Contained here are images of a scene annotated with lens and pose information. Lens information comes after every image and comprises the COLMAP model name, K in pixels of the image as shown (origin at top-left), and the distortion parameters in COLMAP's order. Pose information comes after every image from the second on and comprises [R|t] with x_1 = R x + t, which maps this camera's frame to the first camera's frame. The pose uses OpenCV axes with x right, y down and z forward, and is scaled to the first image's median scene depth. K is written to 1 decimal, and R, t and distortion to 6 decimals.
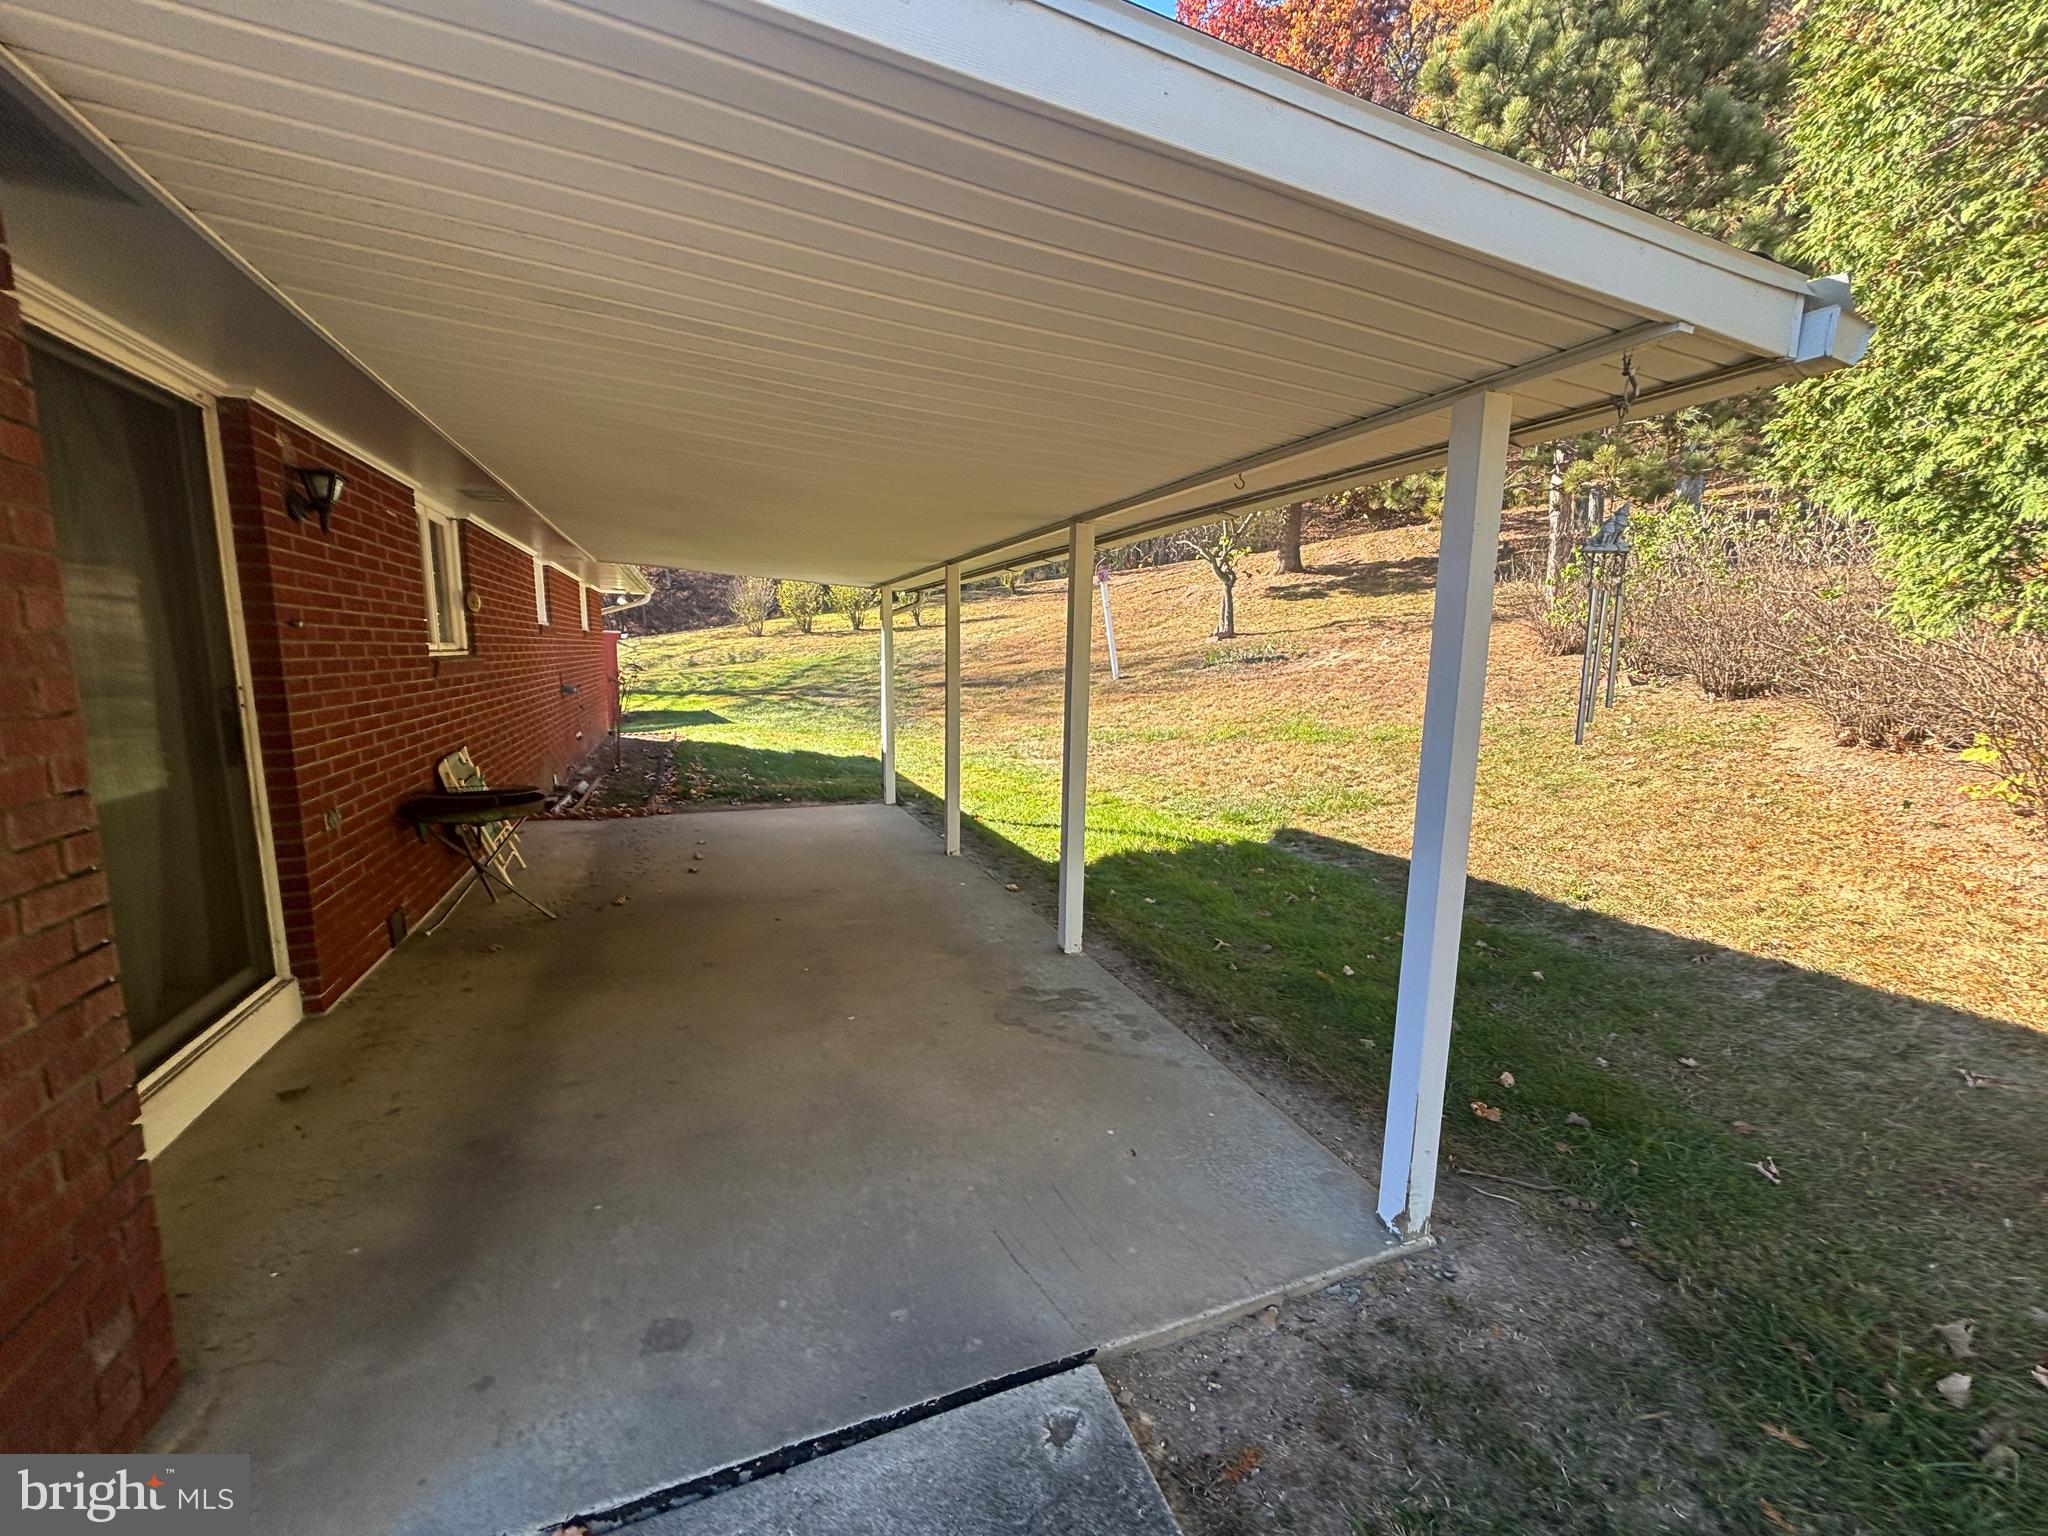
lens RADIAL K [[842.6, 0, 1012.7], [0, 842.6, 772.4], [0, 0, 1]] dist [-0.000254, -0.000202]
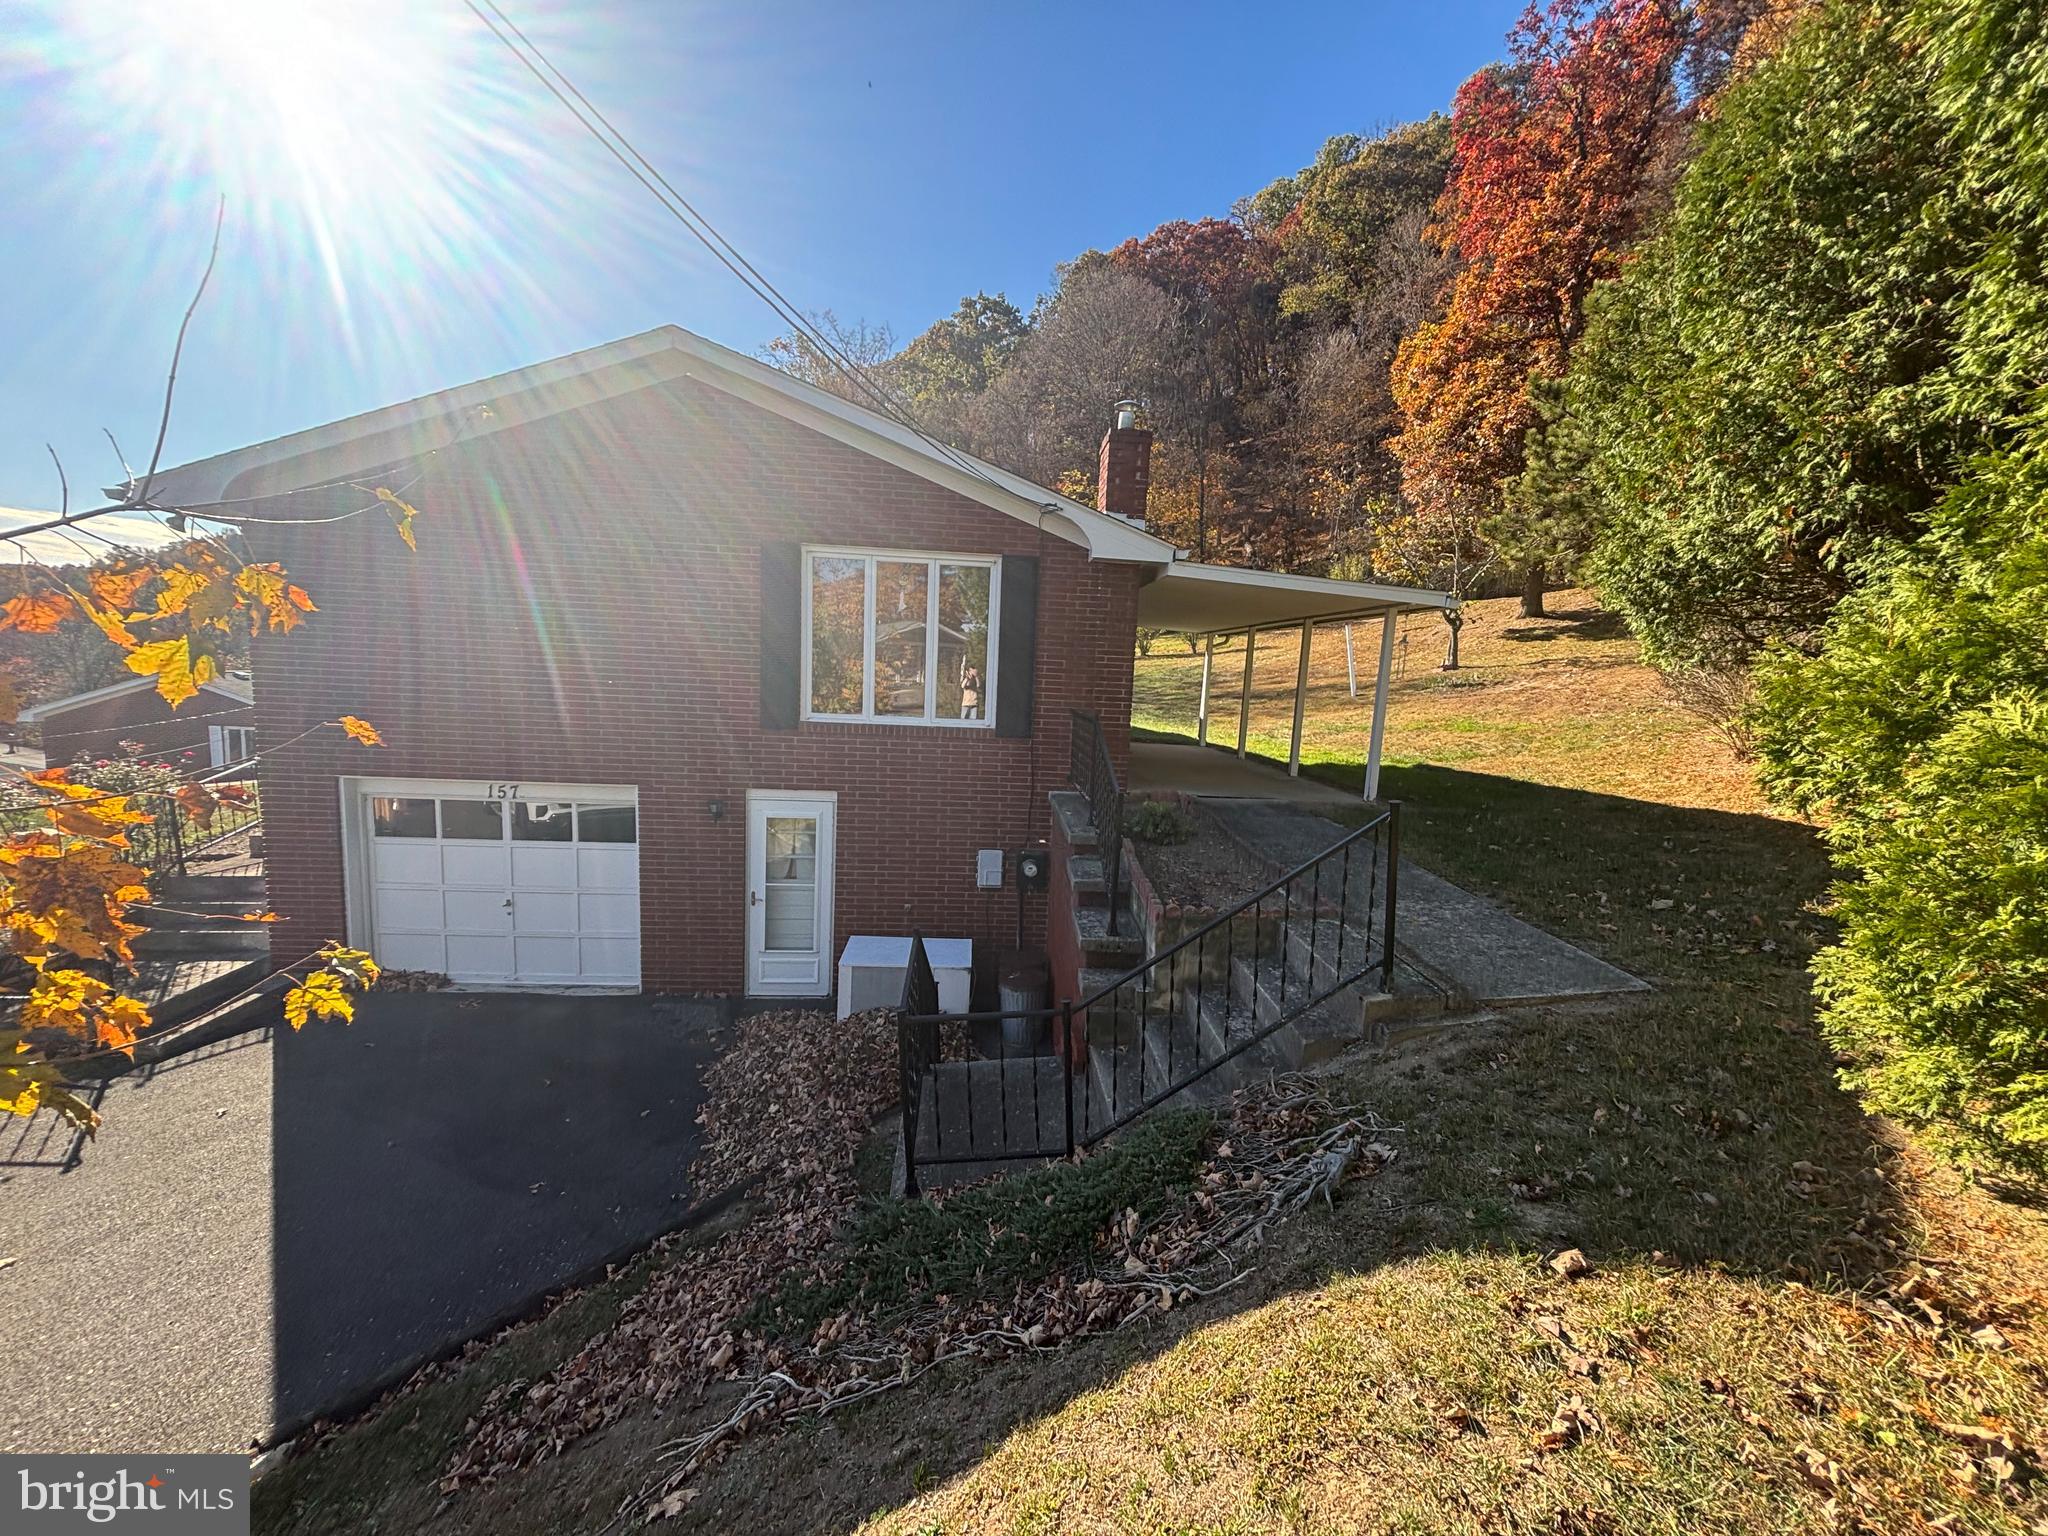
lens RADIAL K [[842.6, 0, 1012.7], [0, 842.6, 772.4], [0, 0, 1]] dist [-0.000254, -0.000202]
pose [[0.955636, 0.071301, -0.285791, -0.003779], [-0.080355, 0.996564, -0.020063, 0.073959], [0.283379, 0.042137, 0.958082, -0.402226]]
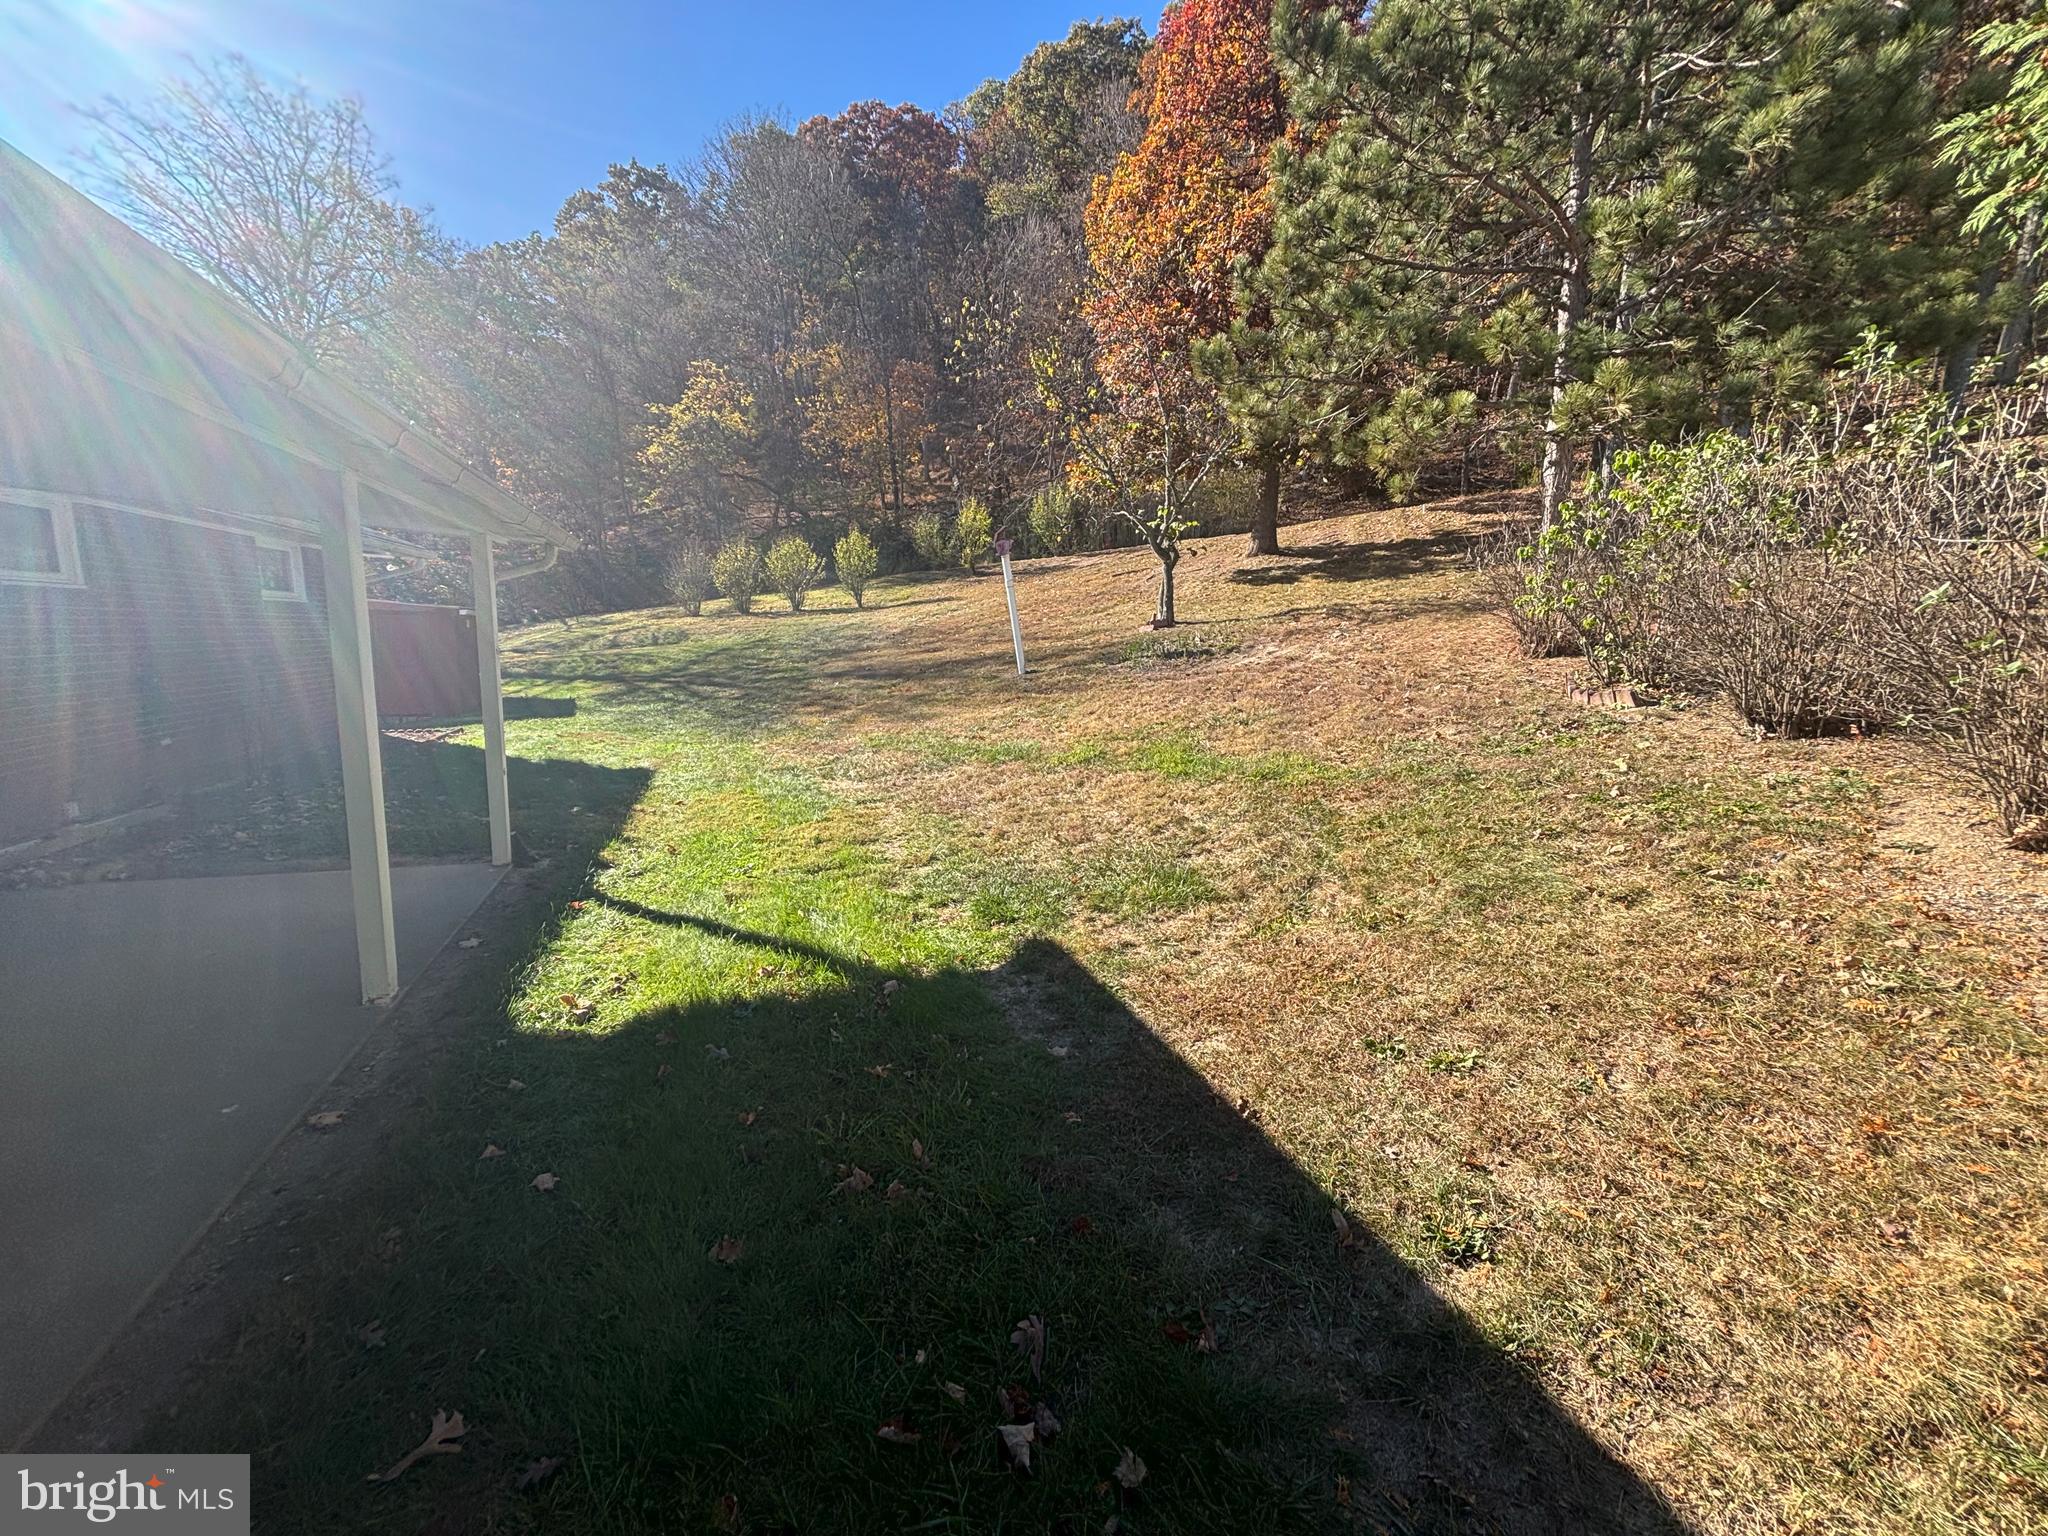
lens RADIAL K [[842.6, 0, 1012.7], [0, 842.6, 772.4], [0, 0, 1]] dist [-0.000254, -0.000202]
pose [[0.999625, 0.021854, -0.016493, 0.117391], [-0.021593, 0.999641, 0.015839, -0.023485], [0.016833, -0.015477, 0.999739, 0.149634]]
